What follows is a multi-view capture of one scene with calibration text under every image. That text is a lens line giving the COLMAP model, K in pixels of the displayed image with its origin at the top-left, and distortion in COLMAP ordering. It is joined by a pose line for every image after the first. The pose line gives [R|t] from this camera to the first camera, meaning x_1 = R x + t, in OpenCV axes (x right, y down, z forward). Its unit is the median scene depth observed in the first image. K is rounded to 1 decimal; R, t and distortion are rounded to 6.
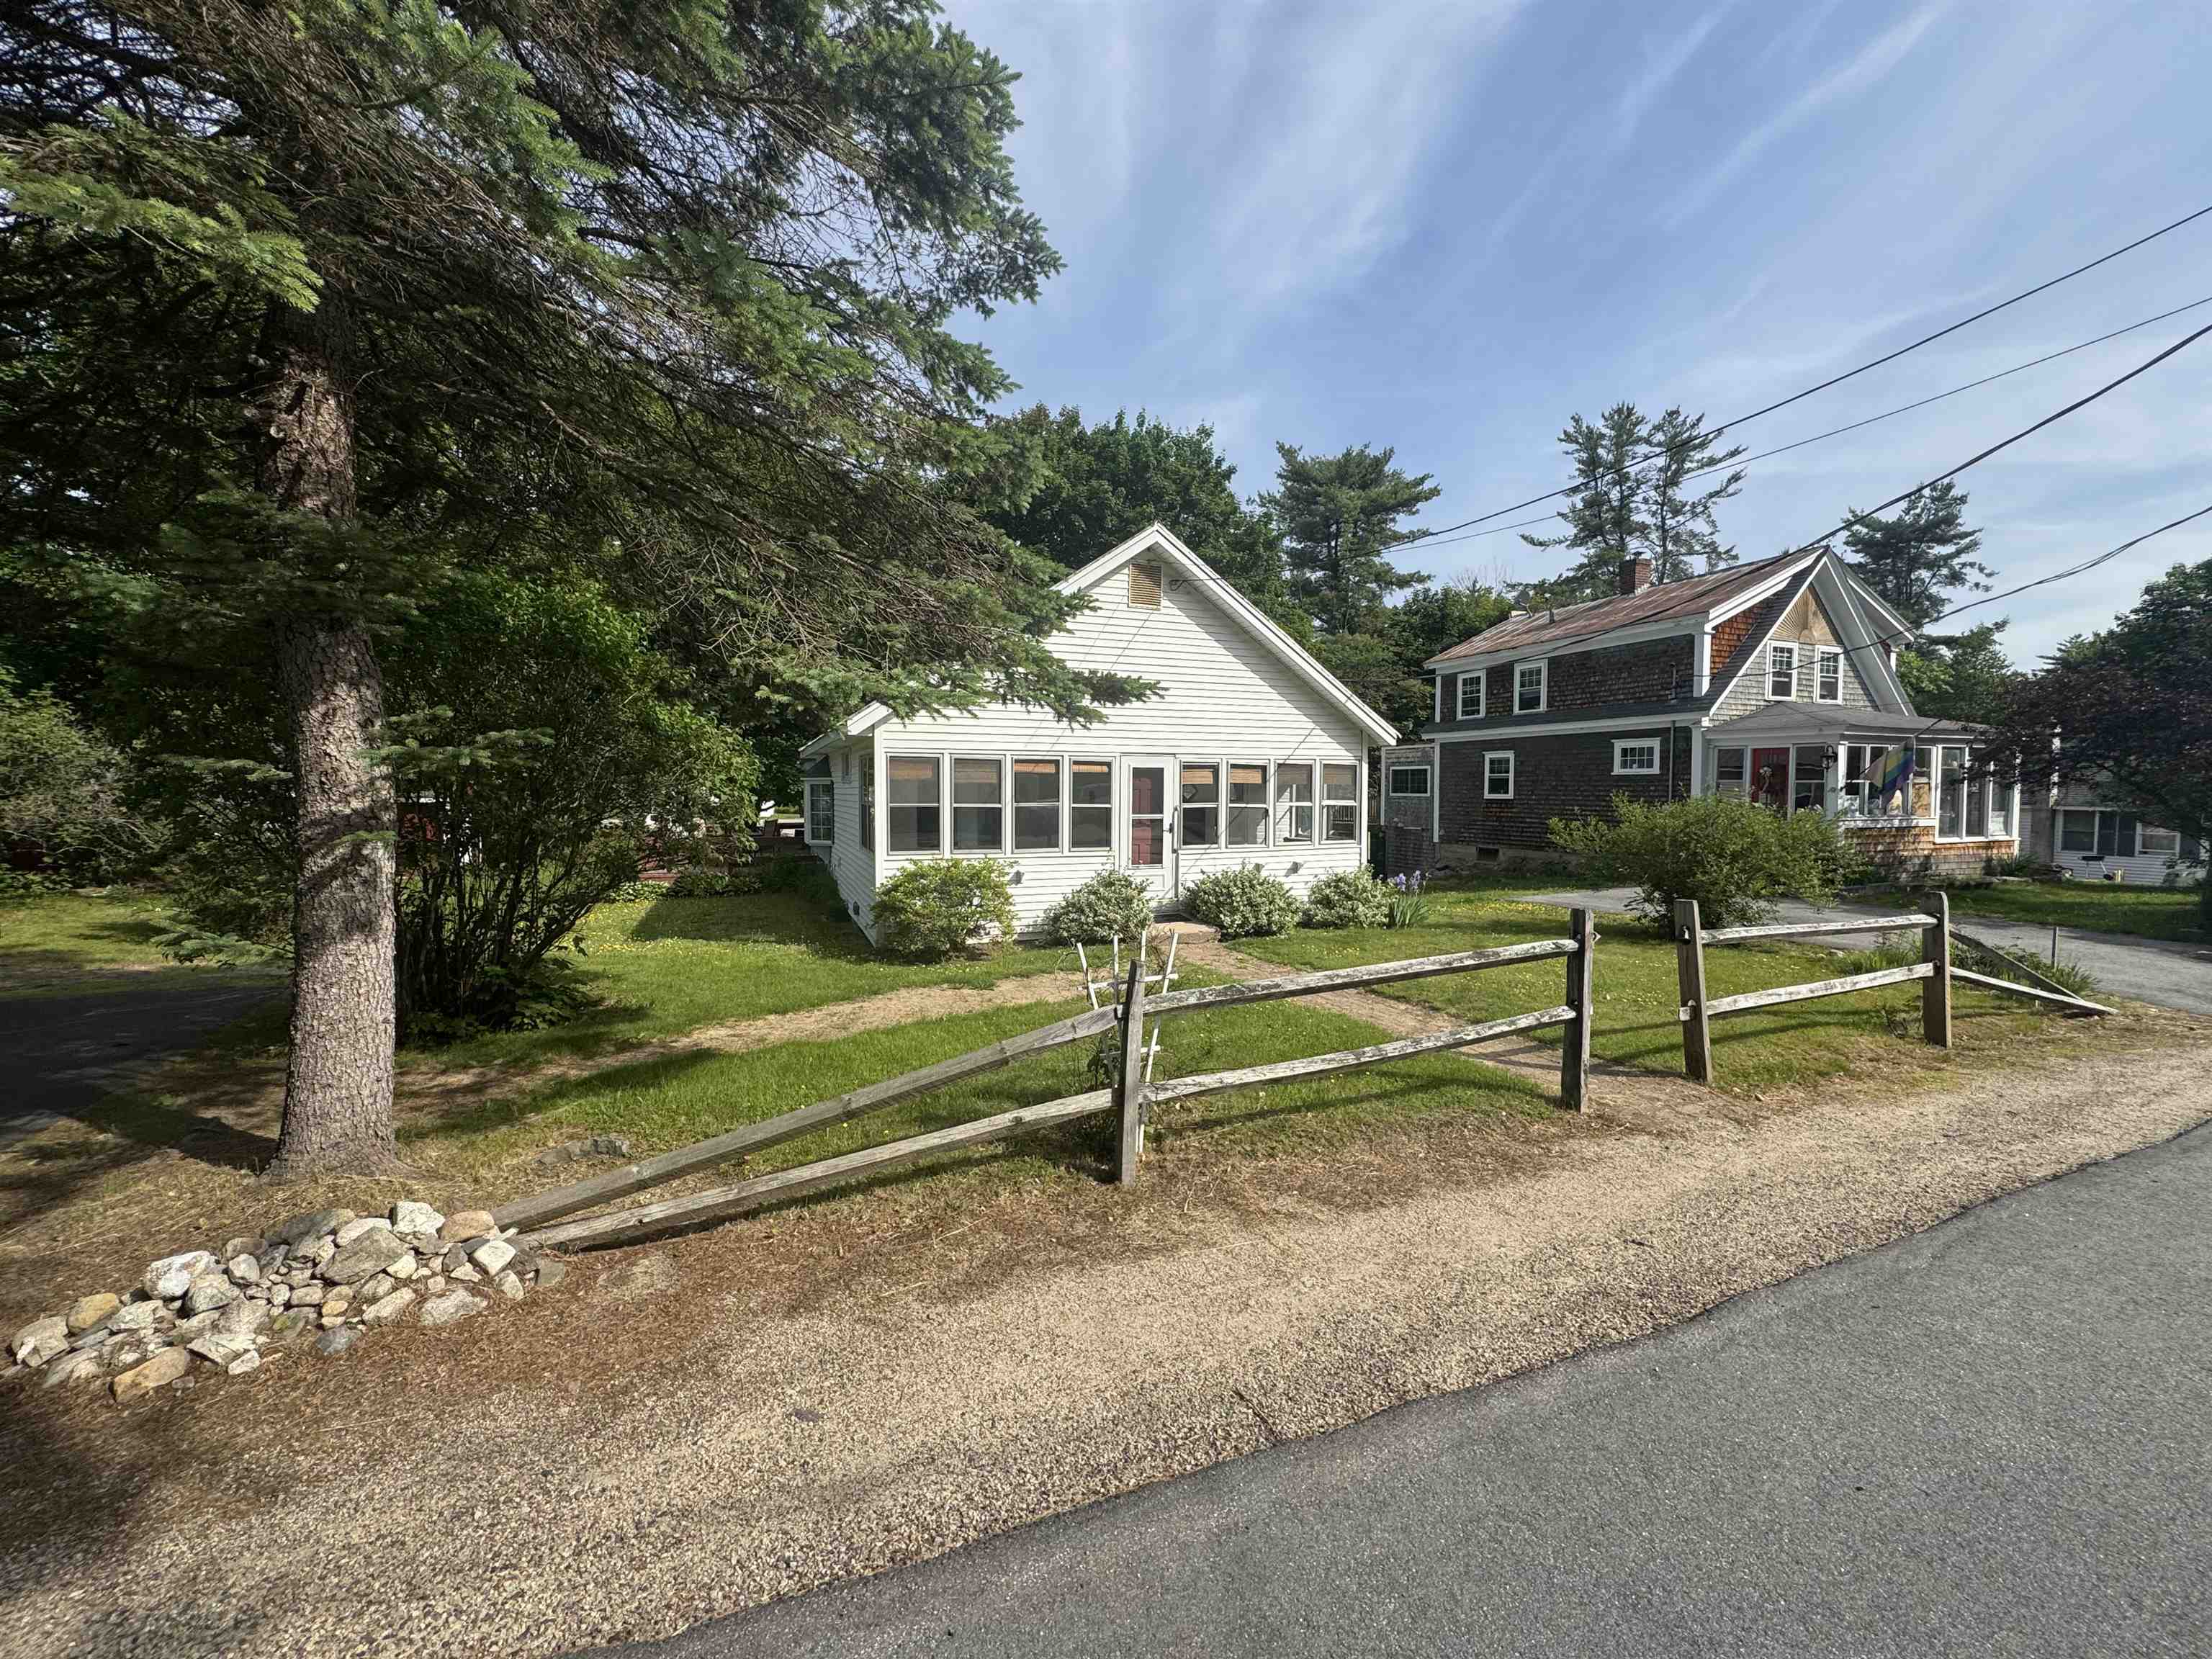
lens RADIAL K [[880.0, 0, 1108.0], [0, 880.0, 826.9], [0, 0, 1]] dist [-0.004520, 0.001007]
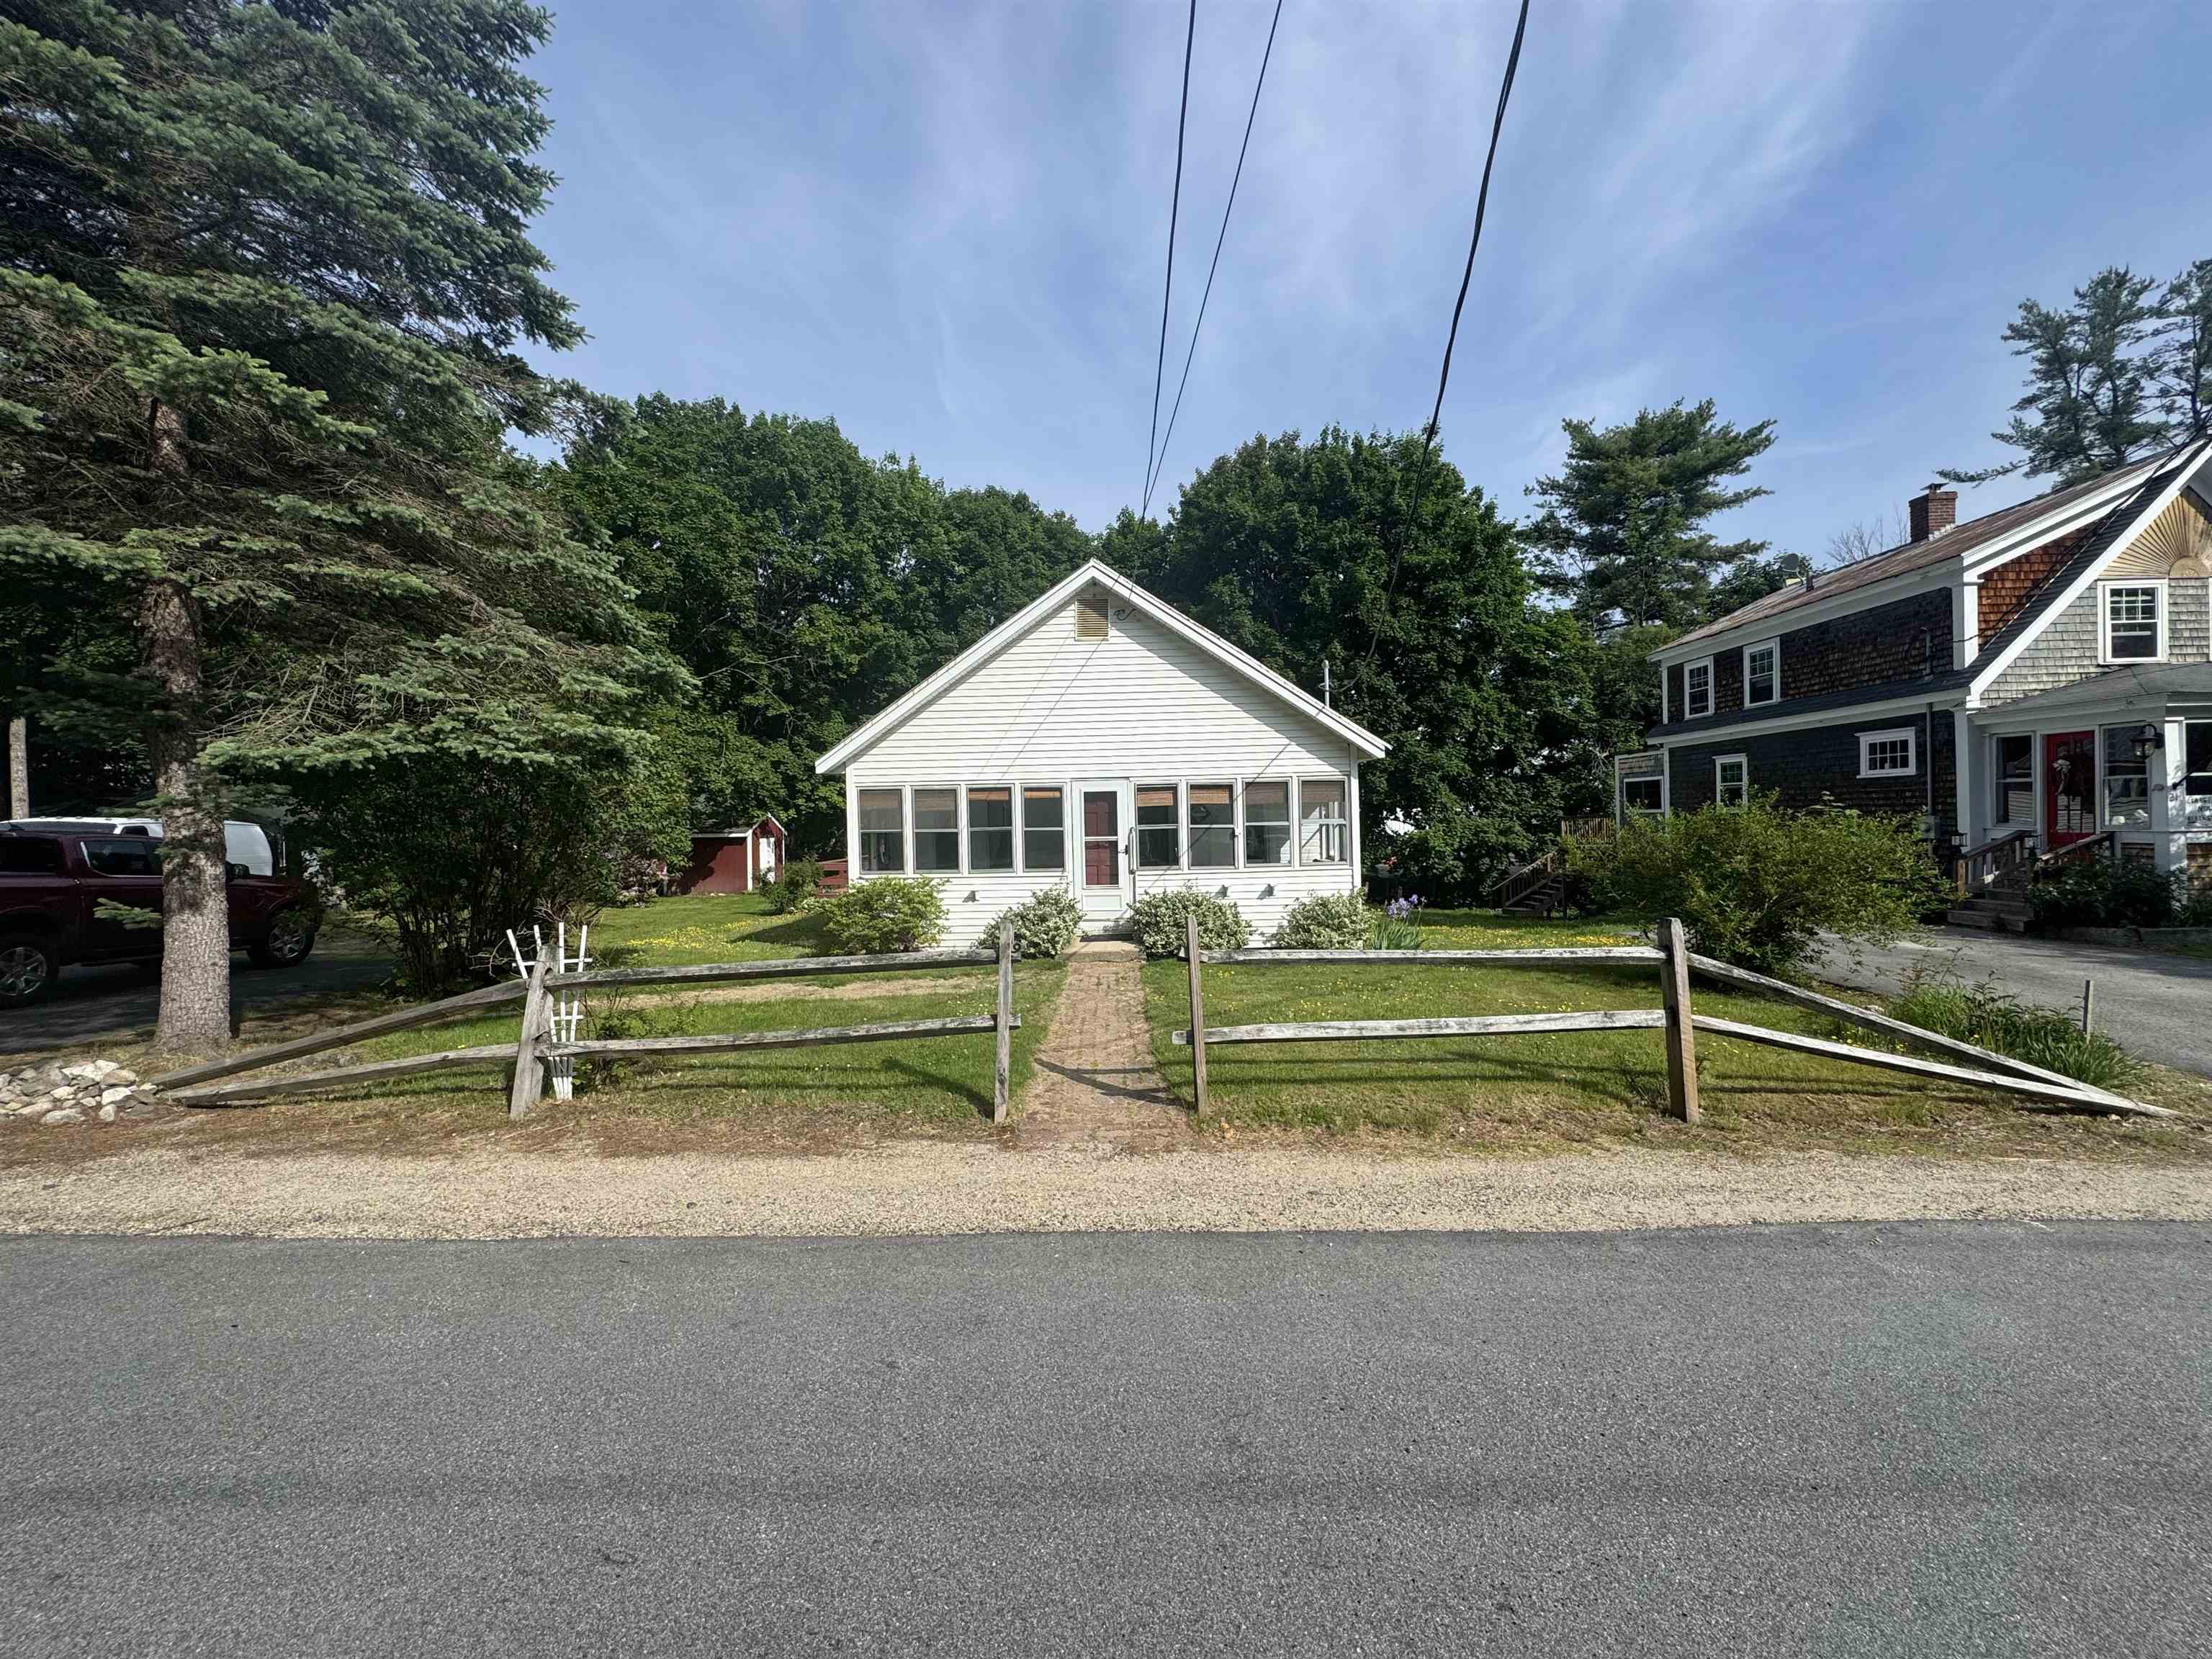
lens RADIAL K [[880.0, 0, 1108.0], [0, 880.0, 826.9], [0, 0, 1]] dist [-0.004520, 0.001007]
pose [[0.917231, -0.019038, -0.397901, 0.427203], [0.005855, 0.999394, -0.034321, 0.009289], [0.398314, 0.029150, 0.916786, 0.047611]]
